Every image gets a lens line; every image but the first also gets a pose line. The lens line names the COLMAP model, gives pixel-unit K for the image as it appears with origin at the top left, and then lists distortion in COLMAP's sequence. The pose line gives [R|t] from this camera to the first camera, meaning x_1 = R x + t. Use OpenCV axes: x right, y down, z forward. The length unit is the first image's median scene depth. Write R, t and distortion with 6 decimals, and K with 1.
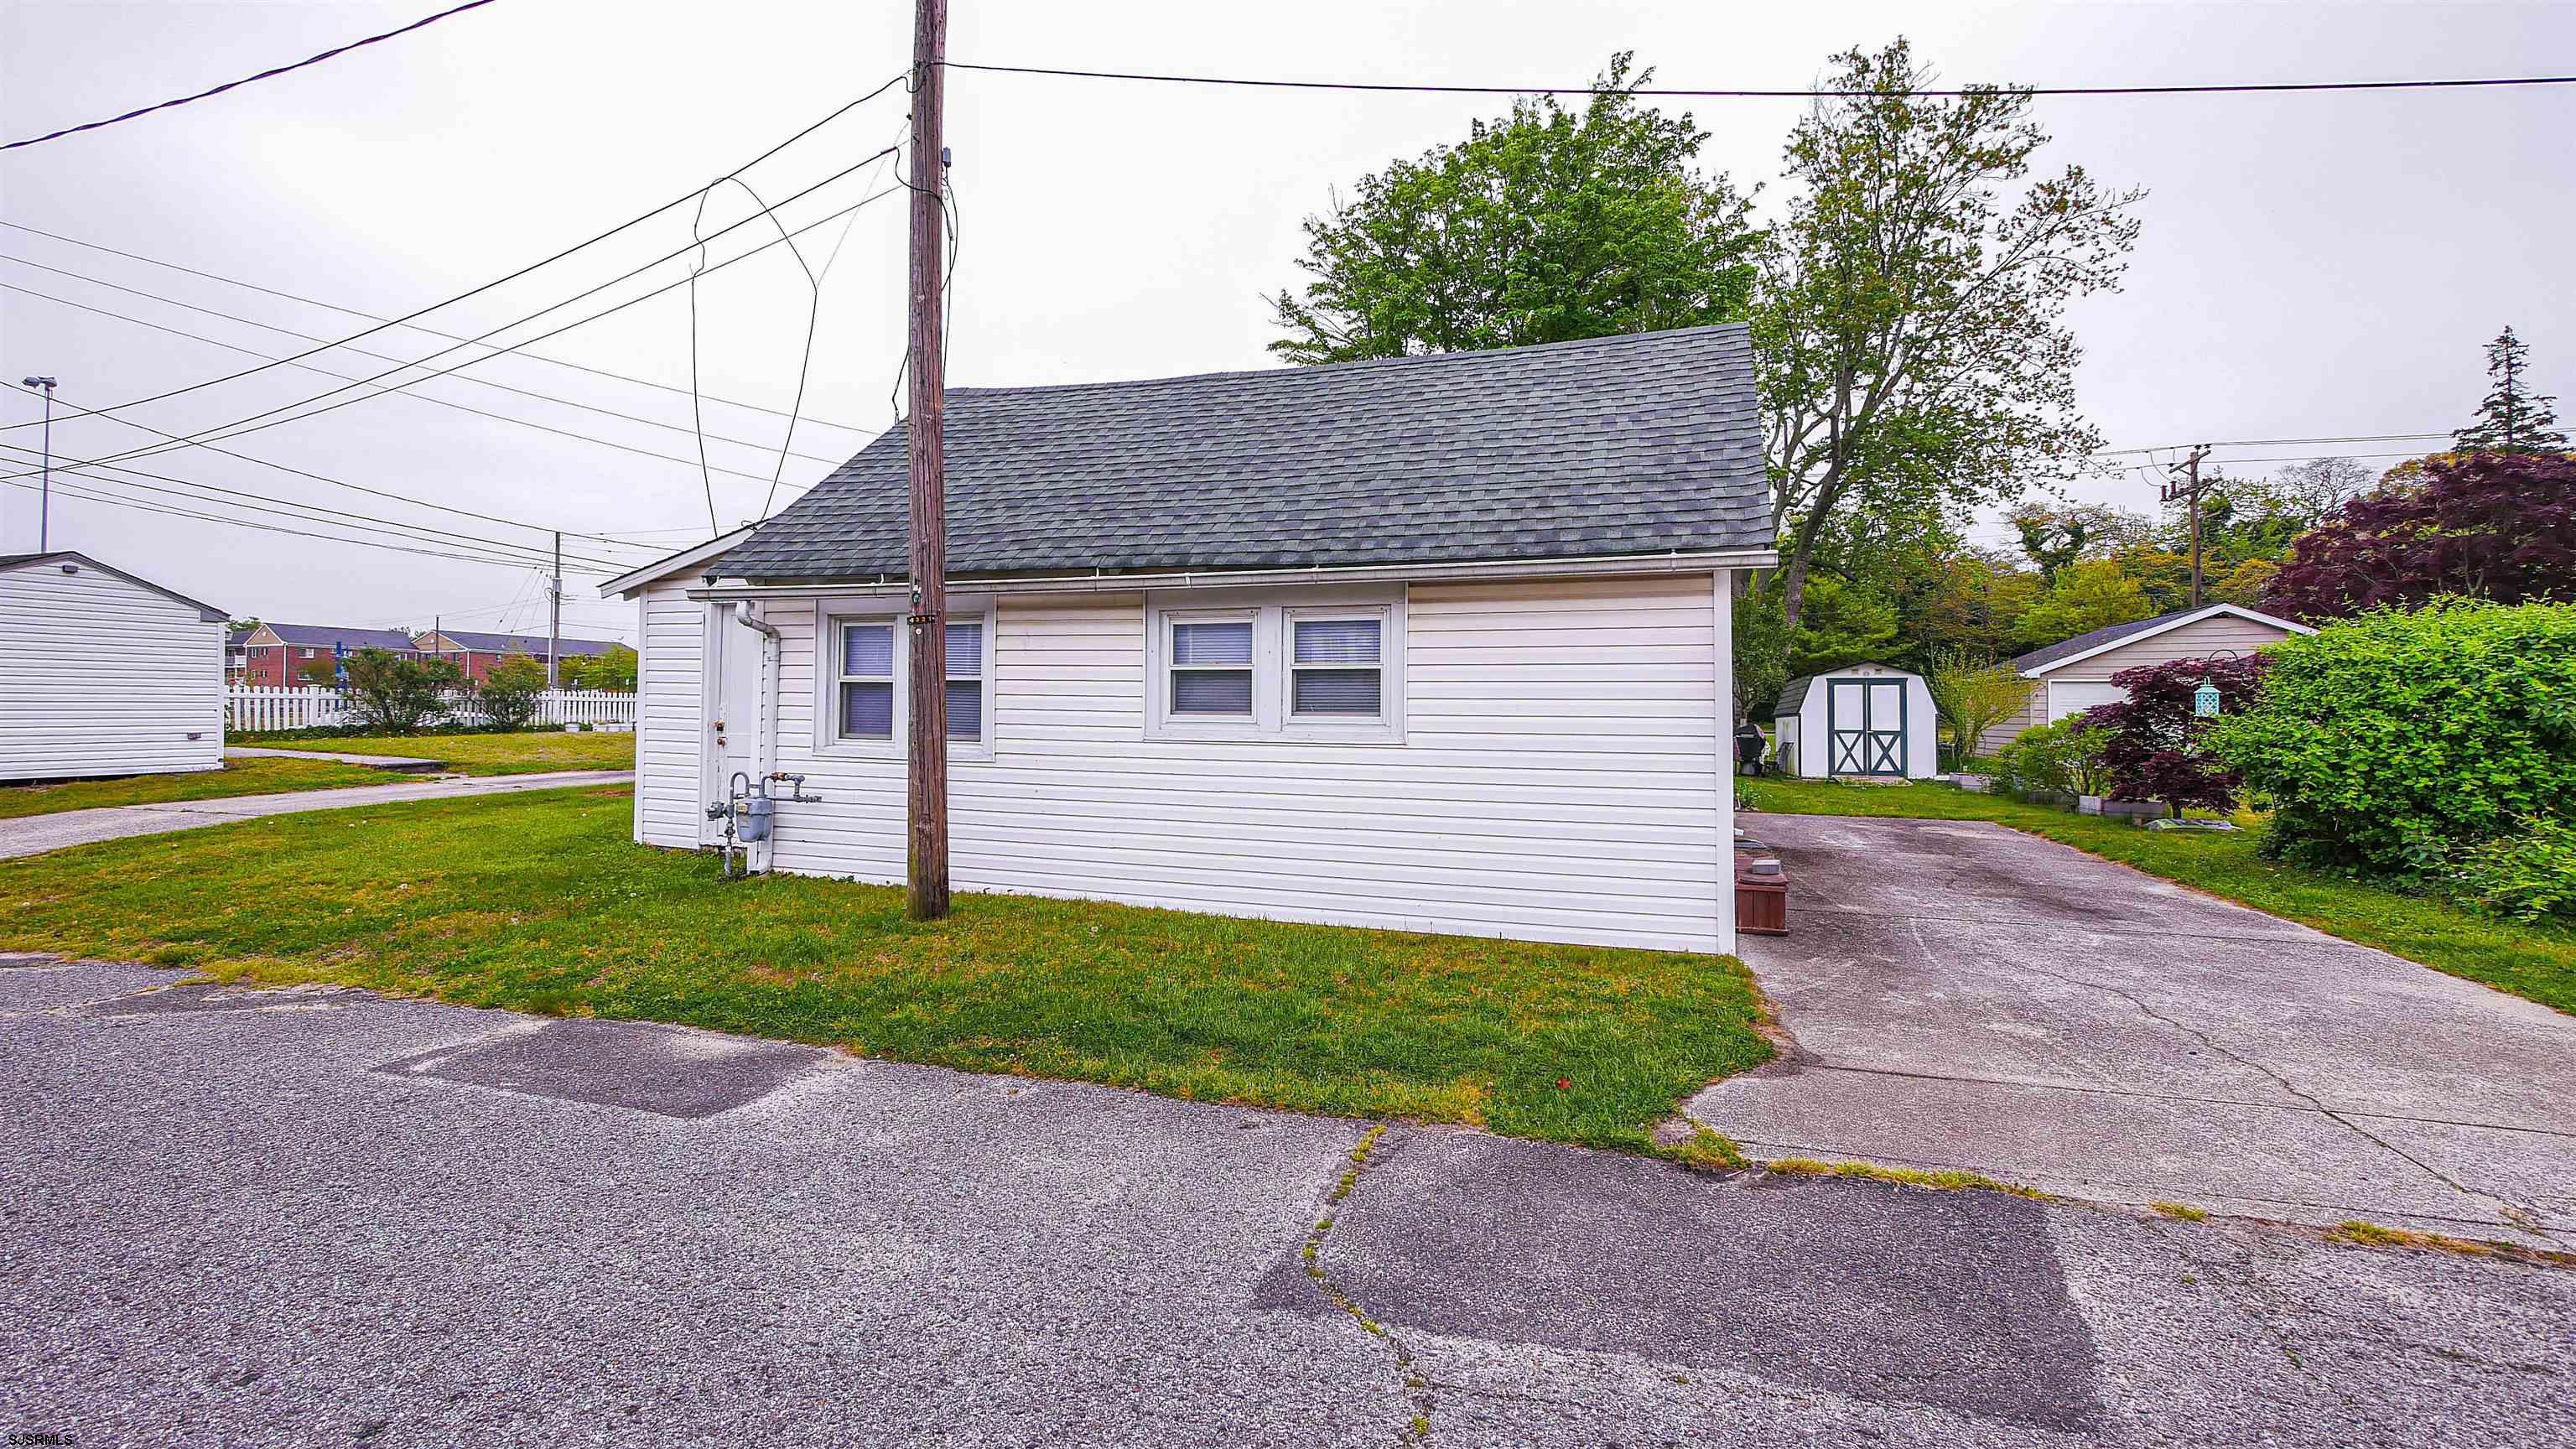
lens RADIAL K [[1062.8, 0, 1284.5], [0, 1062.8, 716.5], [0, 0, 1]] dist [-0.004809, 0.000042]
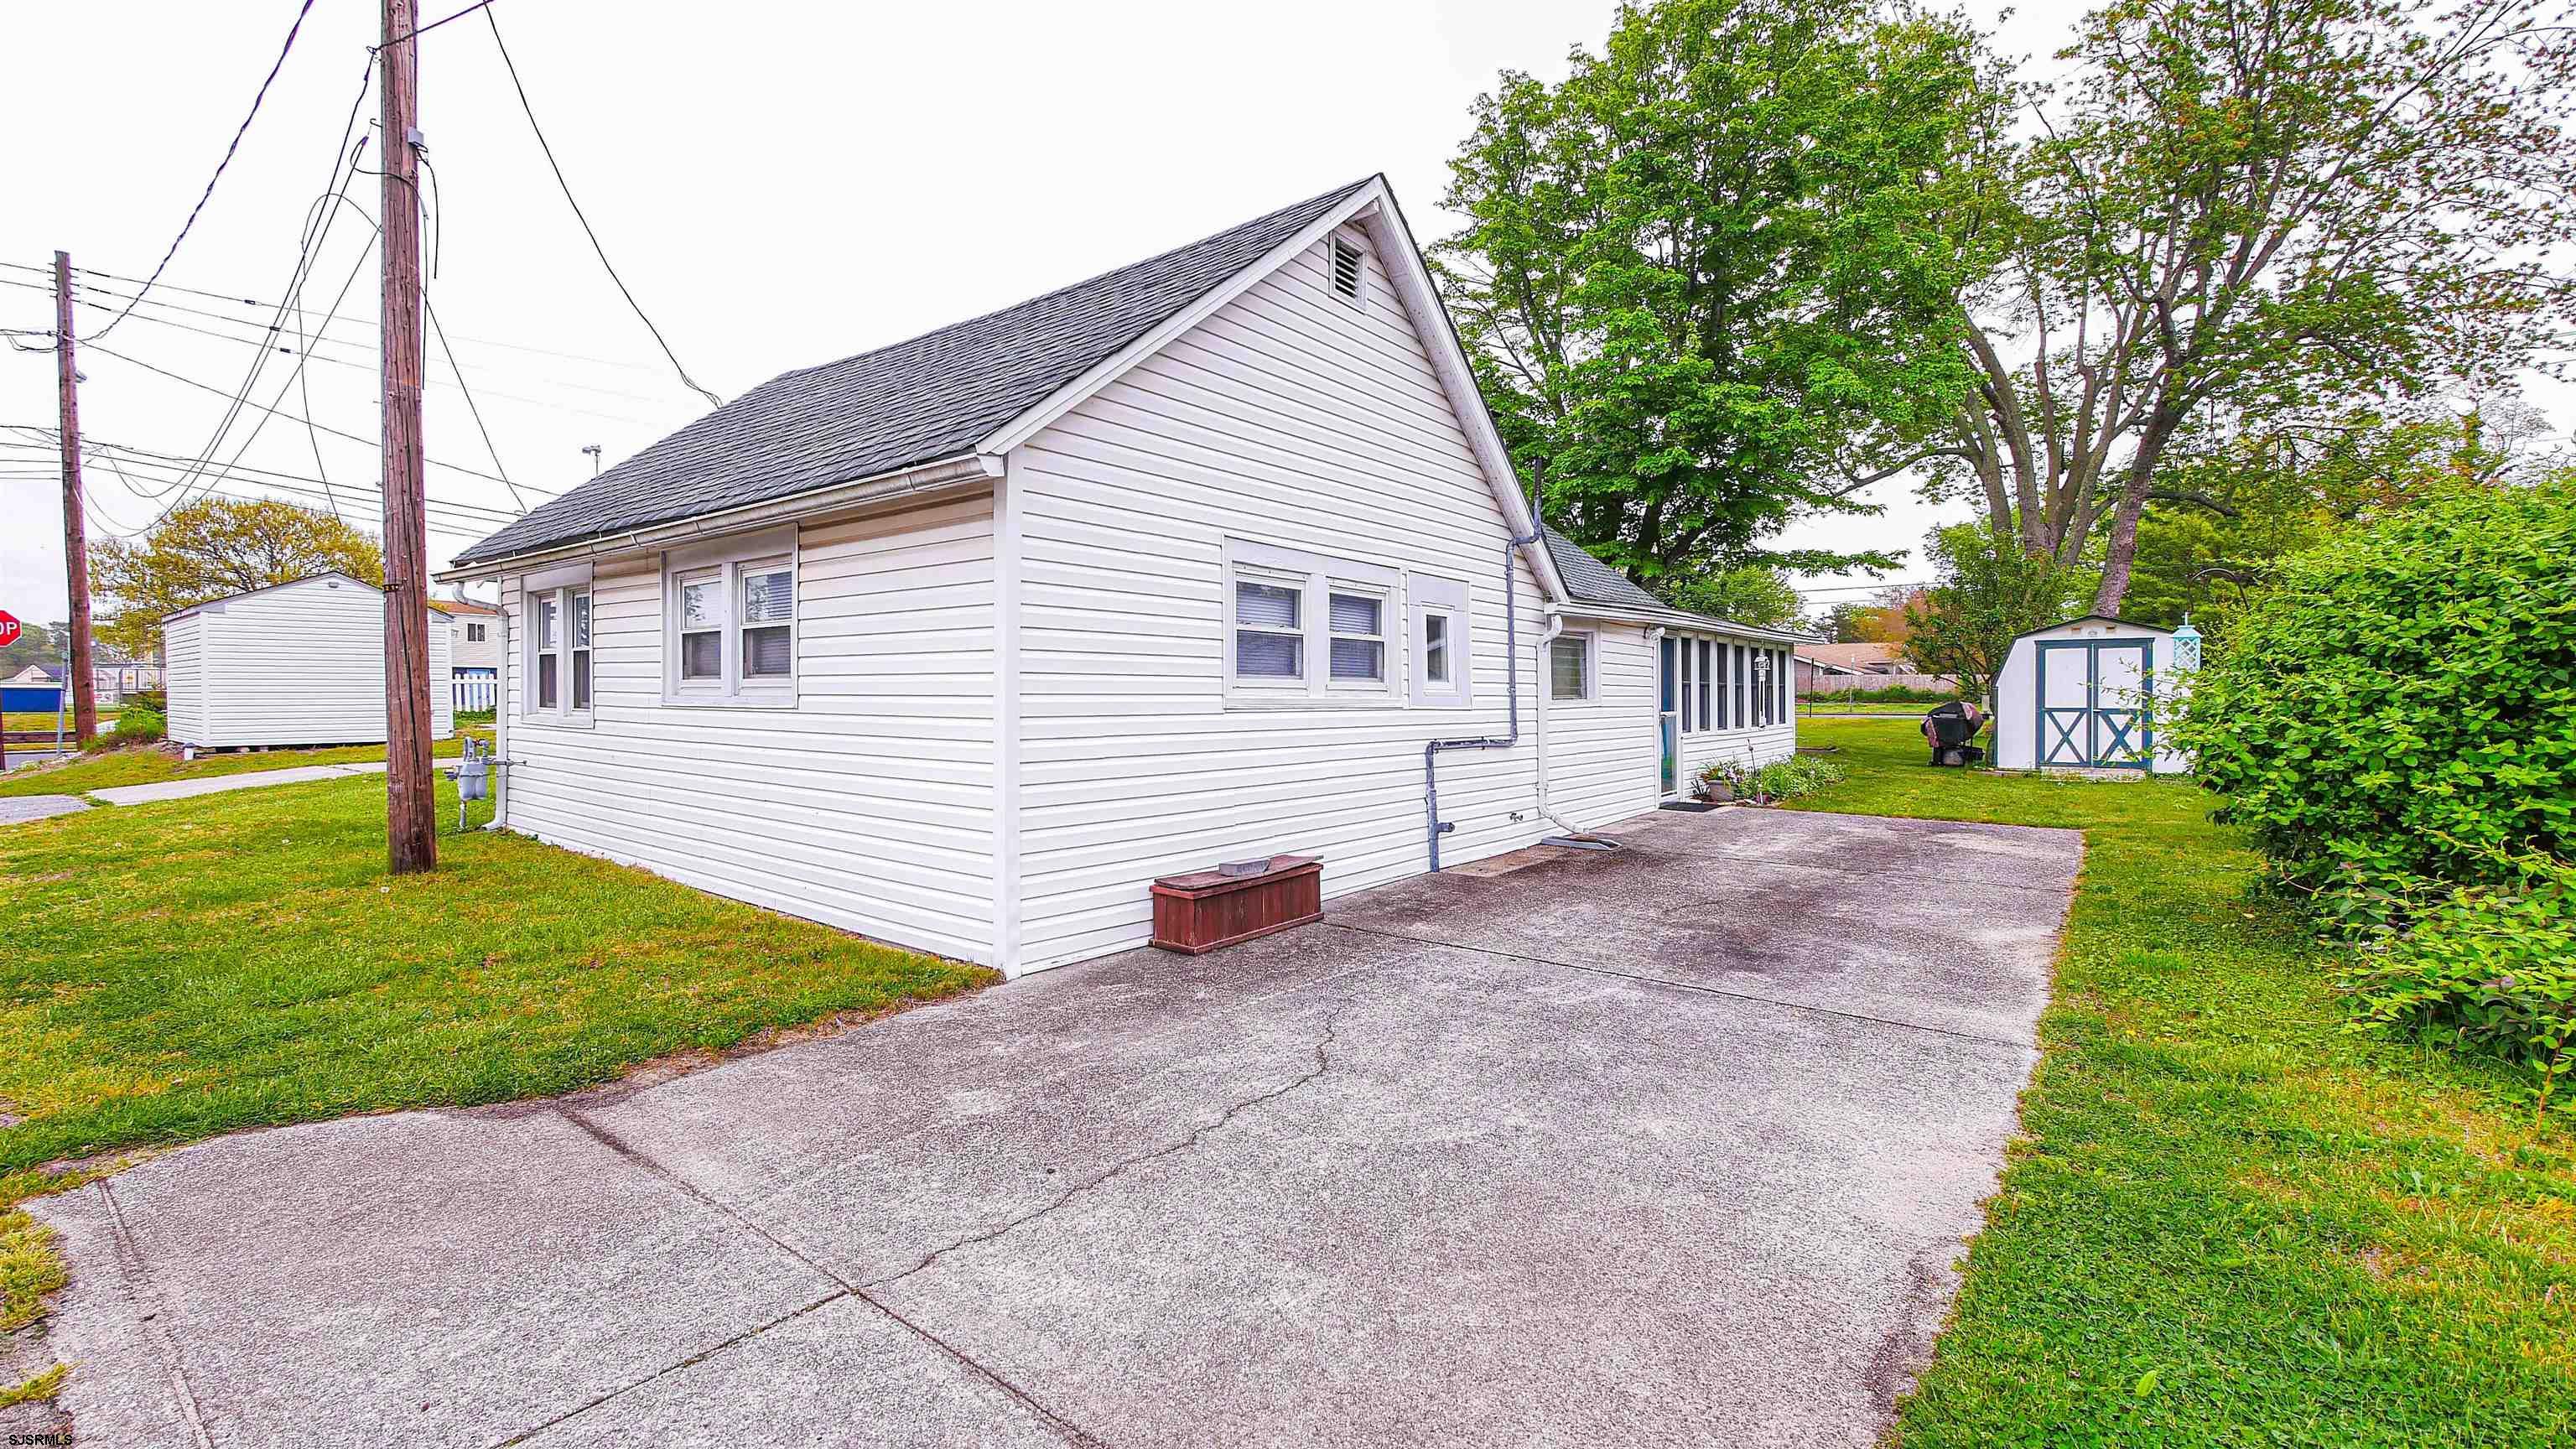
lens RADIAL K [[1062.8, 0, 1284.5], [0, 1062.8, 716.5], [0, 0, 1]] dist [-0.004809, 0.000042]
pose [[0.941928, 0.002556, -0.335804, 0.261869], [0.002452, 0.999892, 0.014489, 0.006692], [0.335805, -0.014472, 0.941820, 0.095044]]
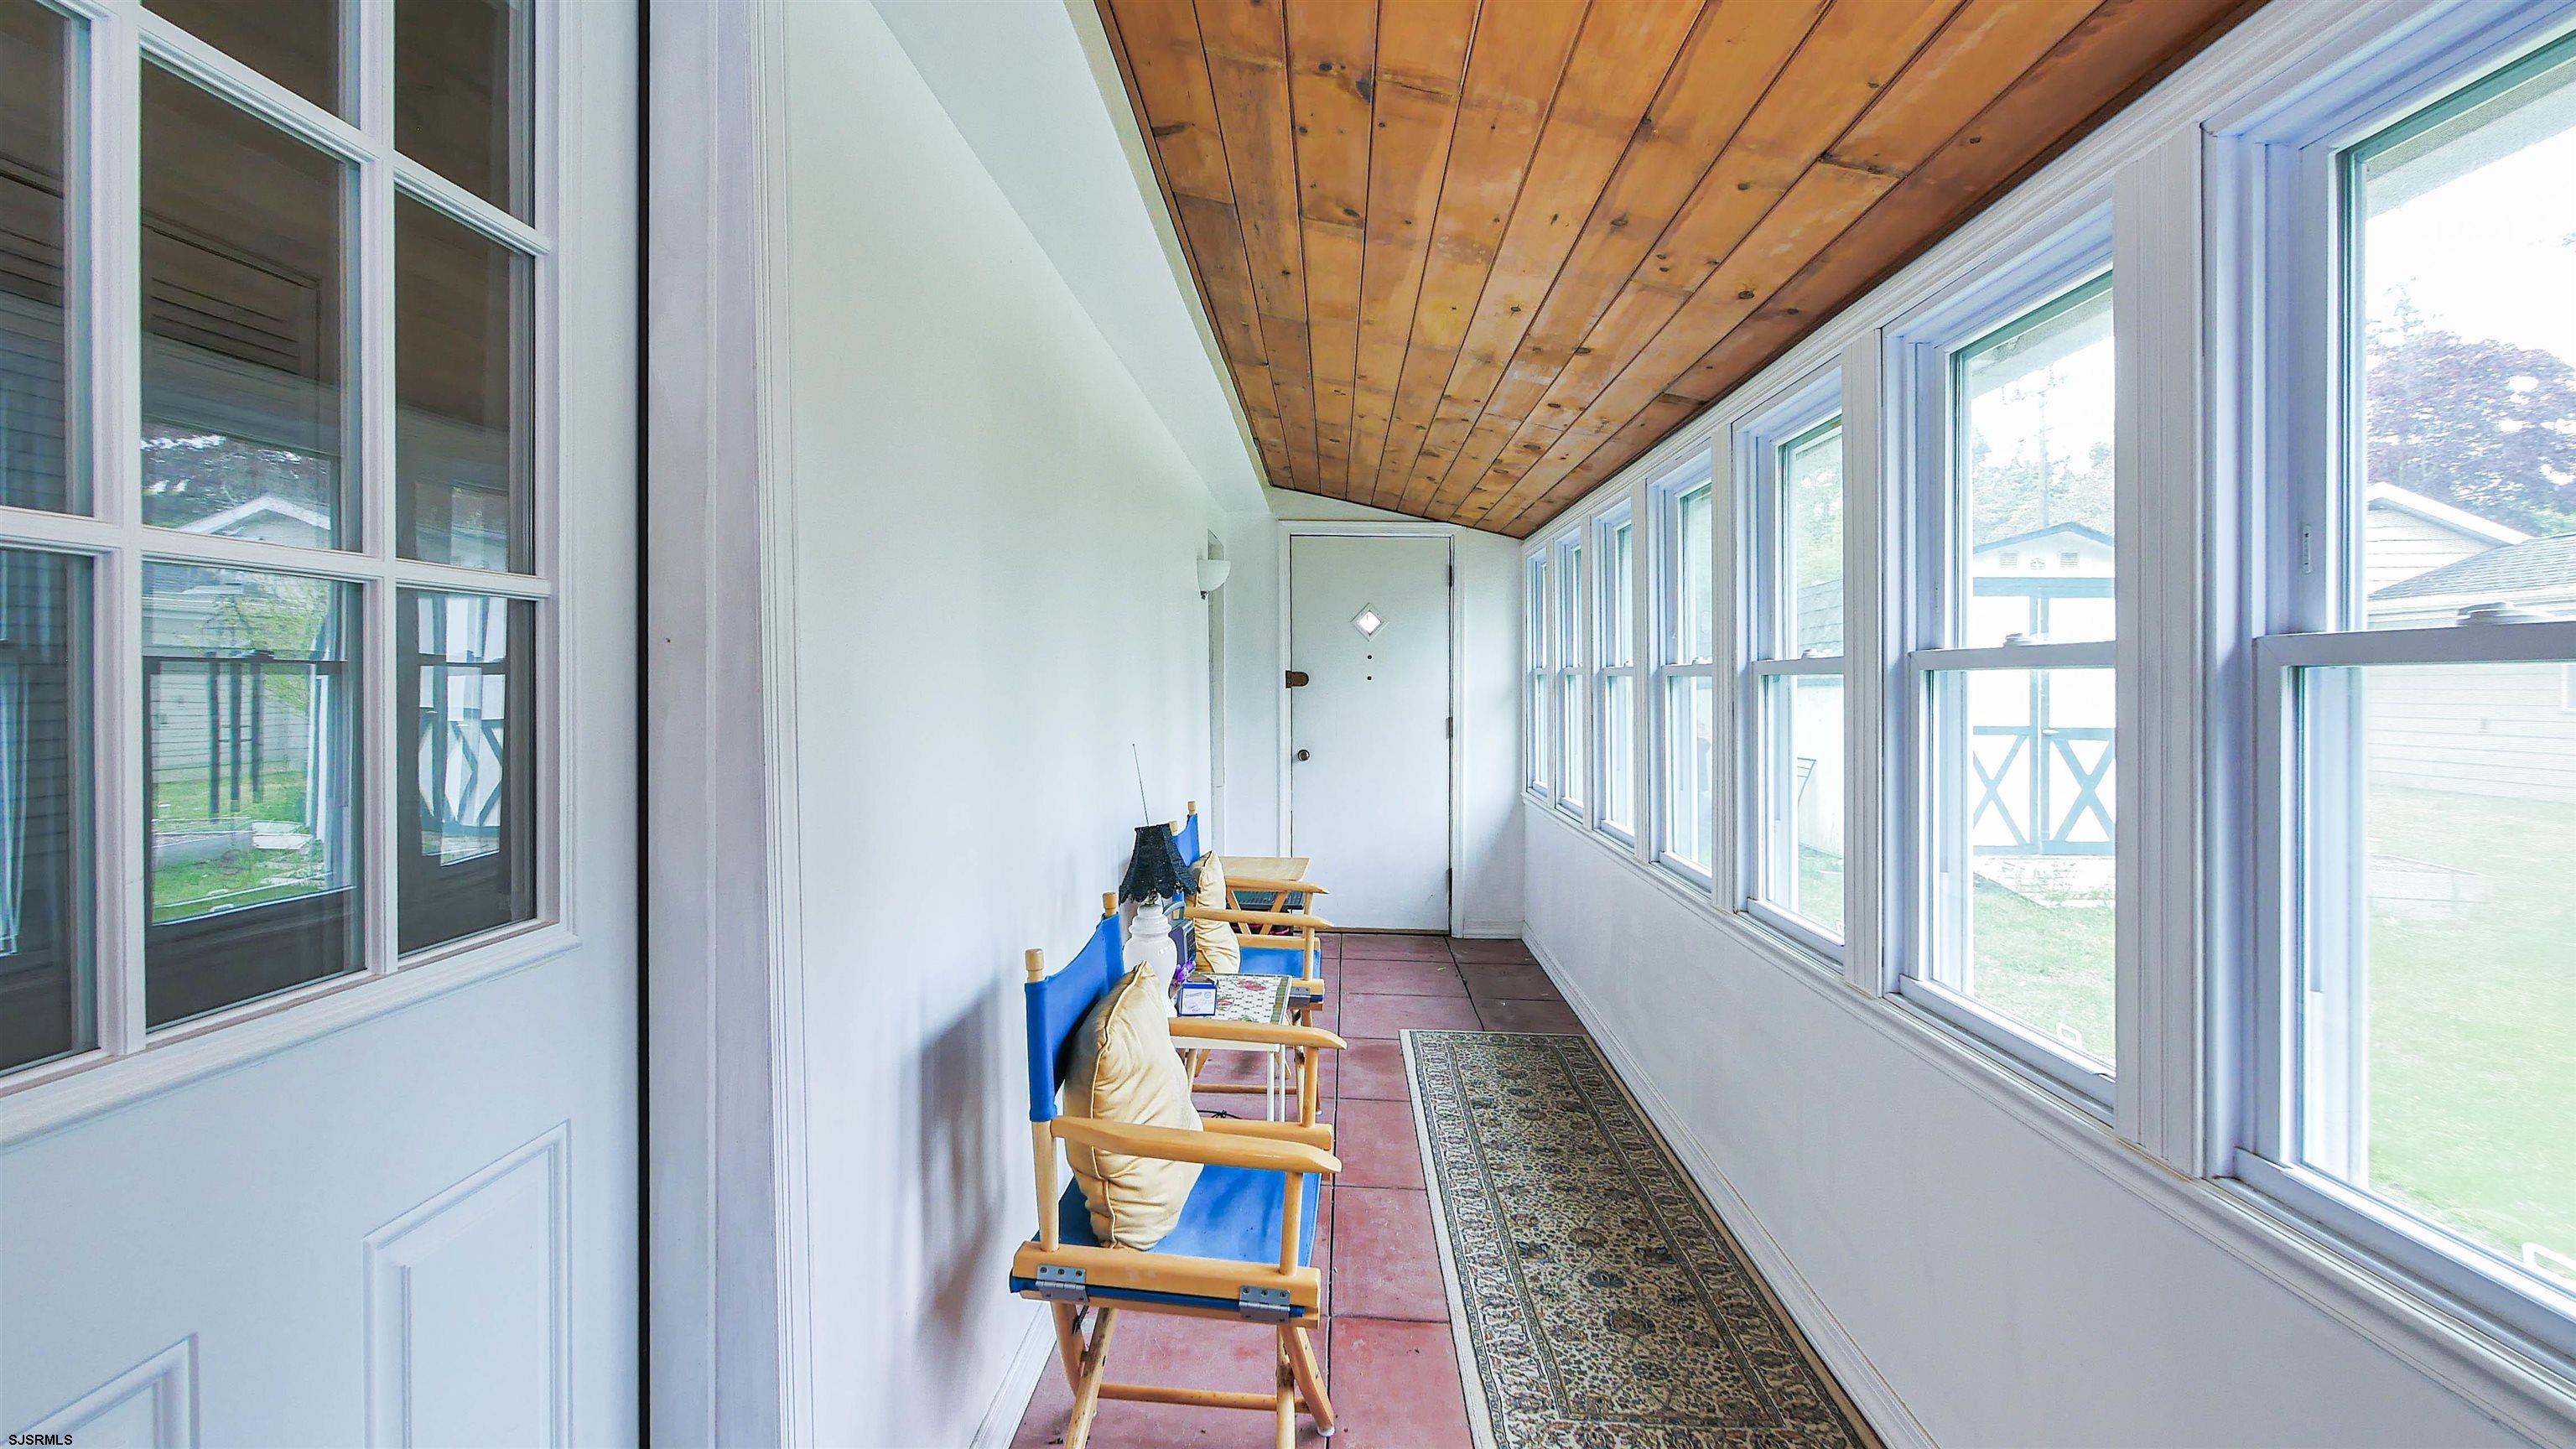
lens RADIAL K [[1062.8, 0, 1284.5], [0, 1062.8, 716.5], [0, 0, 1]] dist [-0.004809, 0.000042]
pose [[0.959037, -0.008589, 0.283151, 0.214047], [-0.000450, 0.999493, 0.031840, -0.001340], [-0.283281, -0.030663, 0.958547, 0.742084]]
